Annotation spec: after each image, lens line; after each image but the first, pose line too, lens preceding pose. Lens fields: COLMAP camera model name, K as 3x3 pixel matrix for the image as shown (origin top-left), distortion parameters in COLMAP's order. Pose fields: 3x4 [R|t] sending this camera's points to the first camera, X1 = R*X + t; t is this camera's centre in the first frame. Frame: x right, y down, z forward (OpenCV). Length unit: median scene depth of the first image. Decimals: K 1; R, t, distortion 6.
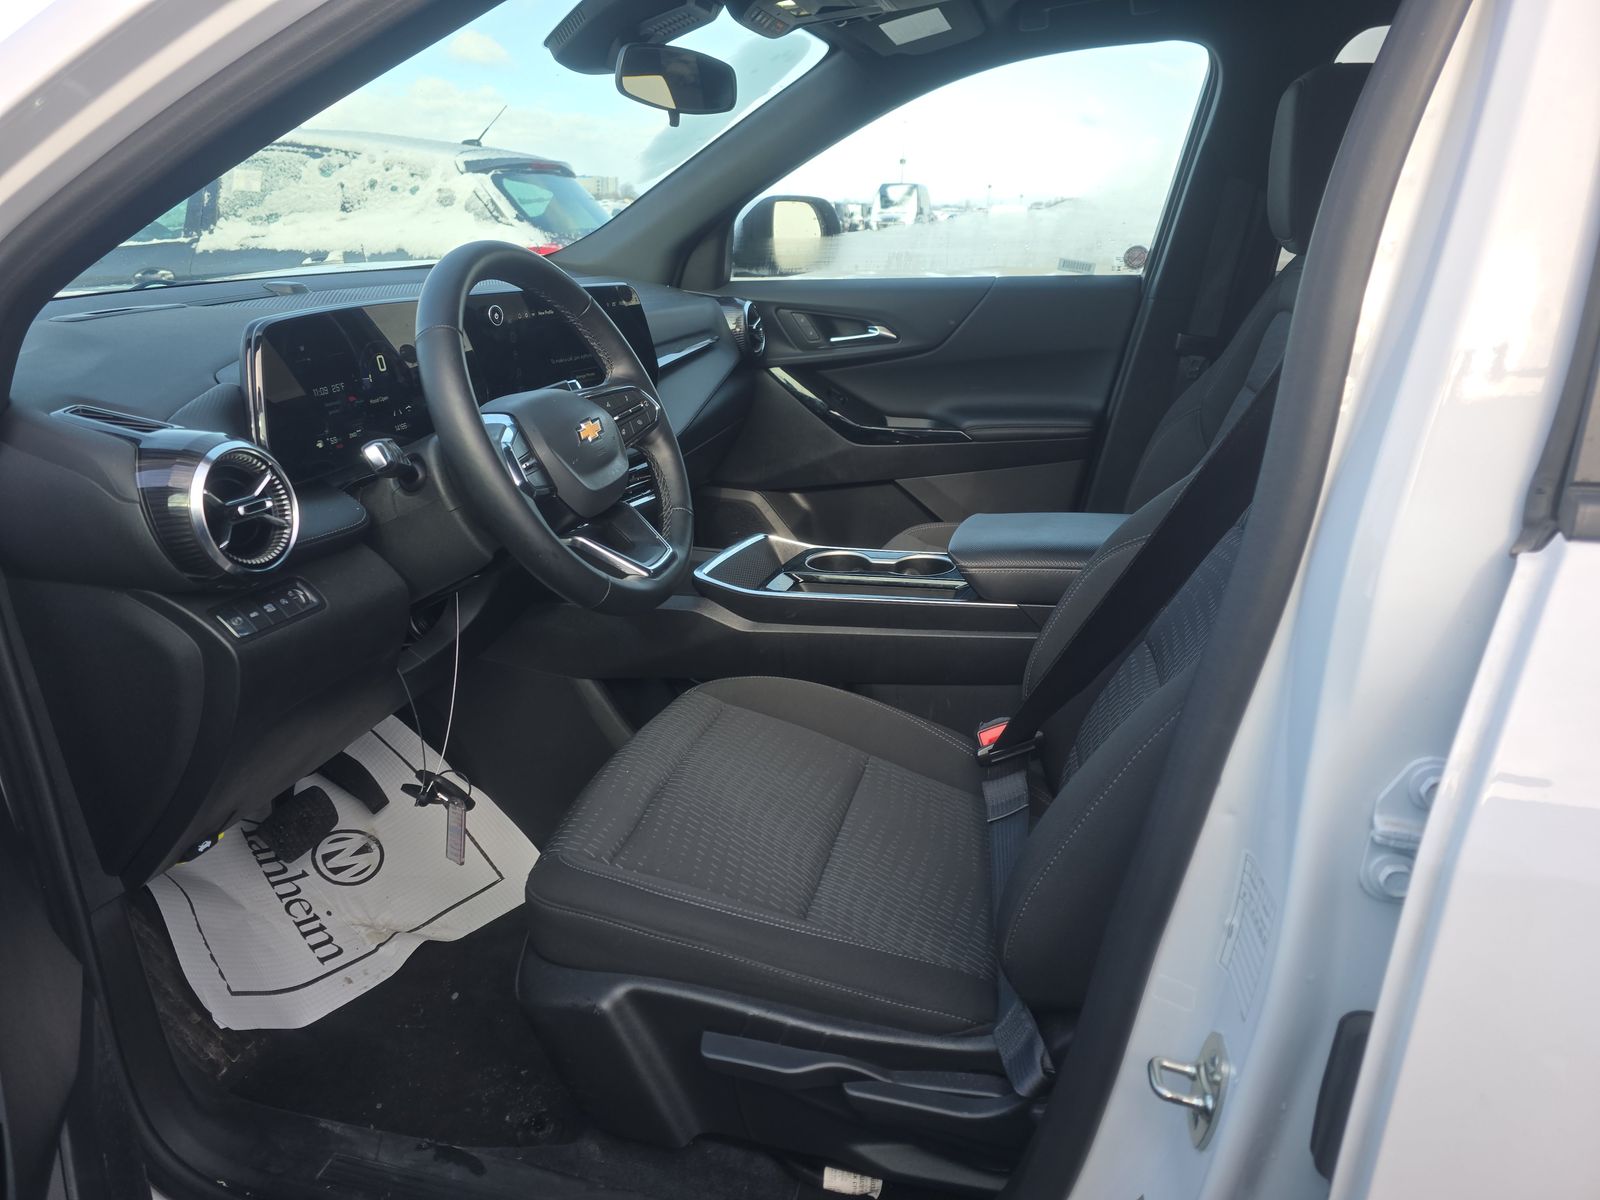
lens RADIAL K [[1078.5, 0, 806.5], [0, 1078.5, 607.2], [0, 0, 1]] dist [0.078627, -0.078950]
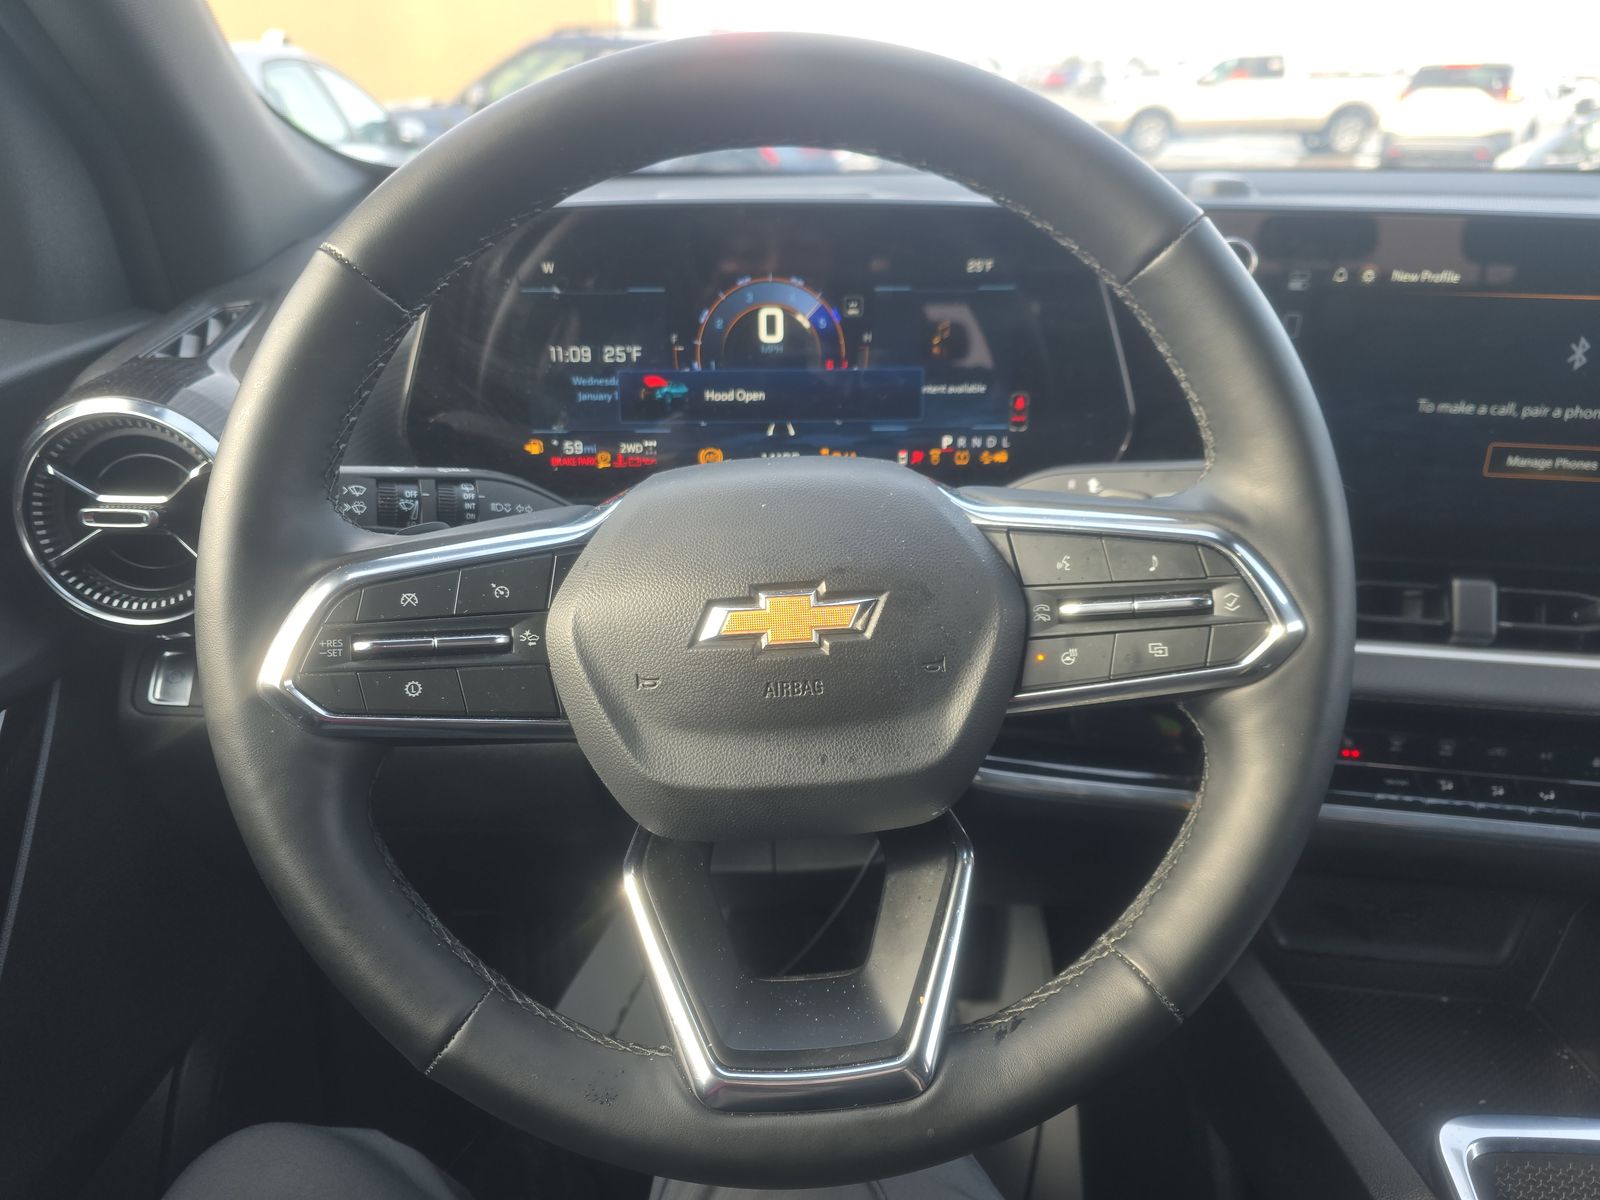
lens RADIAL K [[1078.5, 0, 806.5], [0, 1078.5, 607.2], [0, 0, 1]] dist [0.078627, -0.078950]
pose [[0.314057, 0.389647, -0.865762, 0.031824], [-0.340260, 0.897517, 0.280509, -0.132560], [0.886336, 0.206489, 0.414453, 0.451212]]
